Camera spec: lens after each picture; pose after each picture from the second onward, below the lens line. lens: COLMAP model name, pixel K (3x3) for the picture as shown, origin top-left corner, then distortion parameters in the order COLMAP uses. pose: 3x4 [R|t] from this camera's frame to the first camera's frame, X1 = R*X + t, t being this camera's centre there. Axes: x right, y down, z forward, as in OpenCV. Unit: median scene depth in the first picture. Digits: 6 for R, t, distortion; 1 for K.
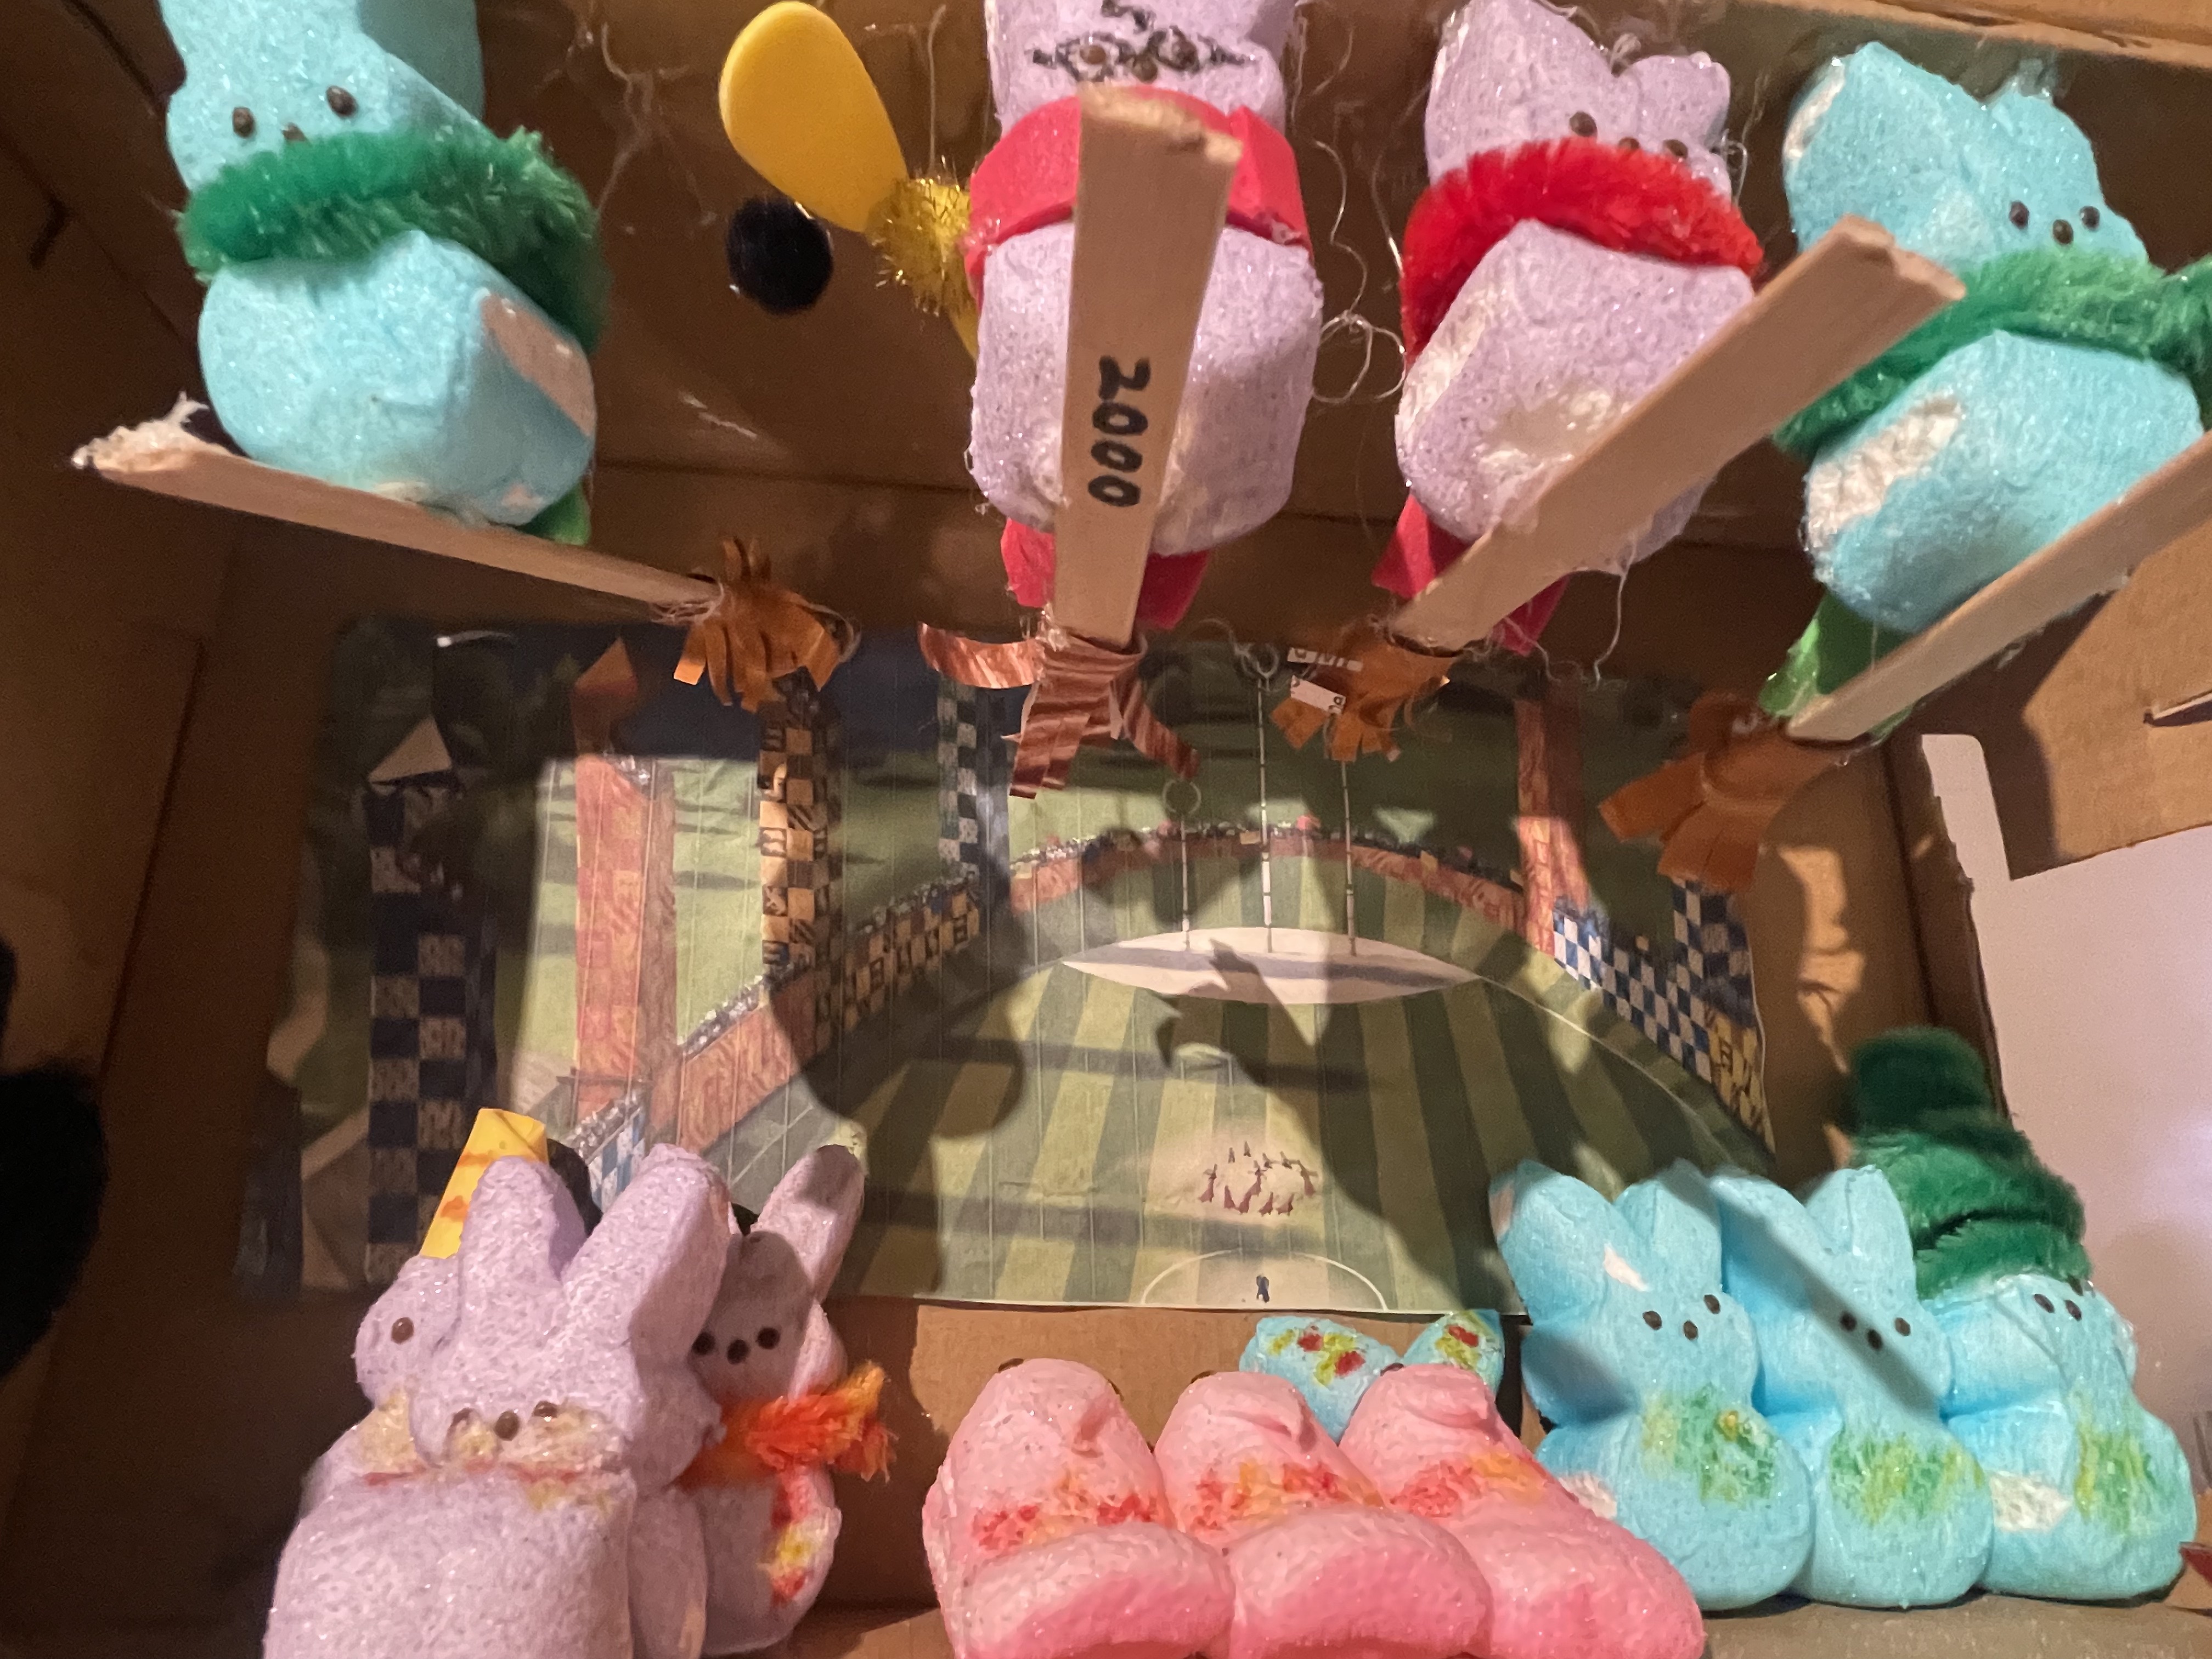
lens RADIAL K [[1307.5, 0, 1102.9], [0, 1307.5, 830.1], [0, 0, 1]] dist [-0.010166, -0.002887]
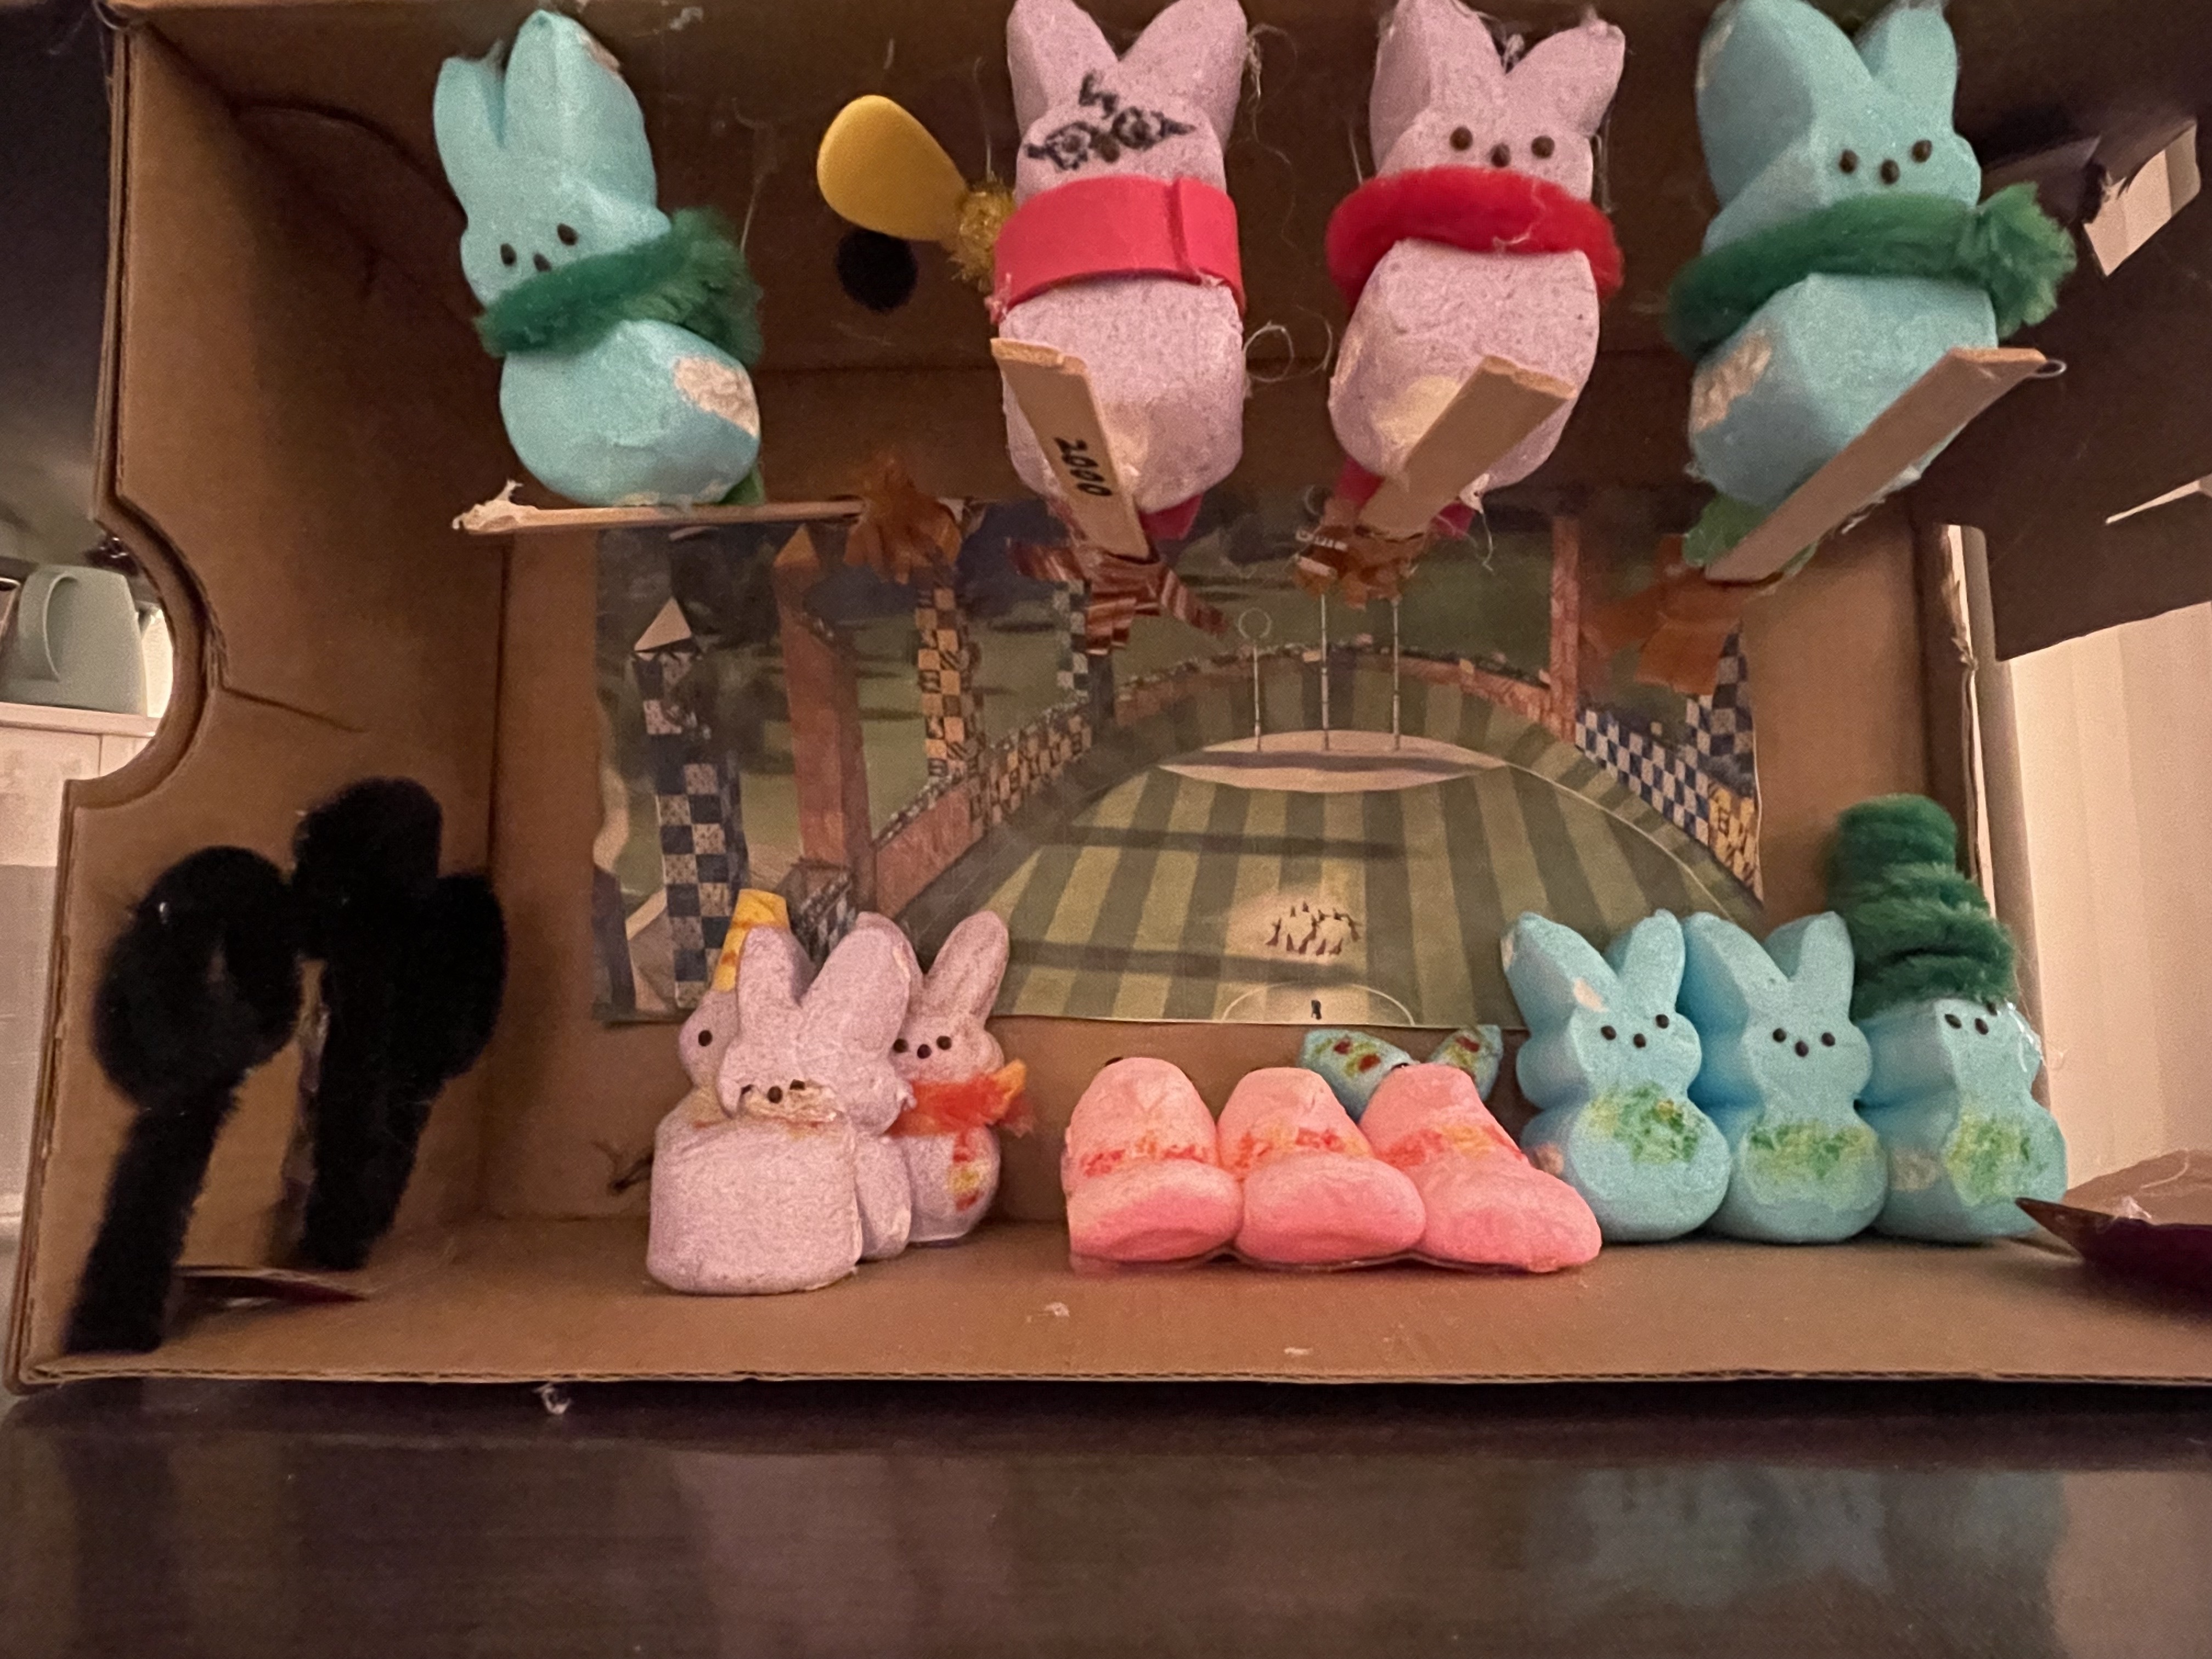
lens RADIAL K [[1307.5, 0, 1106.7], [0, 1307.5, 827.3], [0, 0, 1]] dist [-0.010166, -0.002887]
pose [[0.985274, -0.025151, -0.169120, 0.154882], [0.058069, 0.979552, 0.192626, -0.101608], [0.160818, -0.199610, 0.966589, -0.289306]]
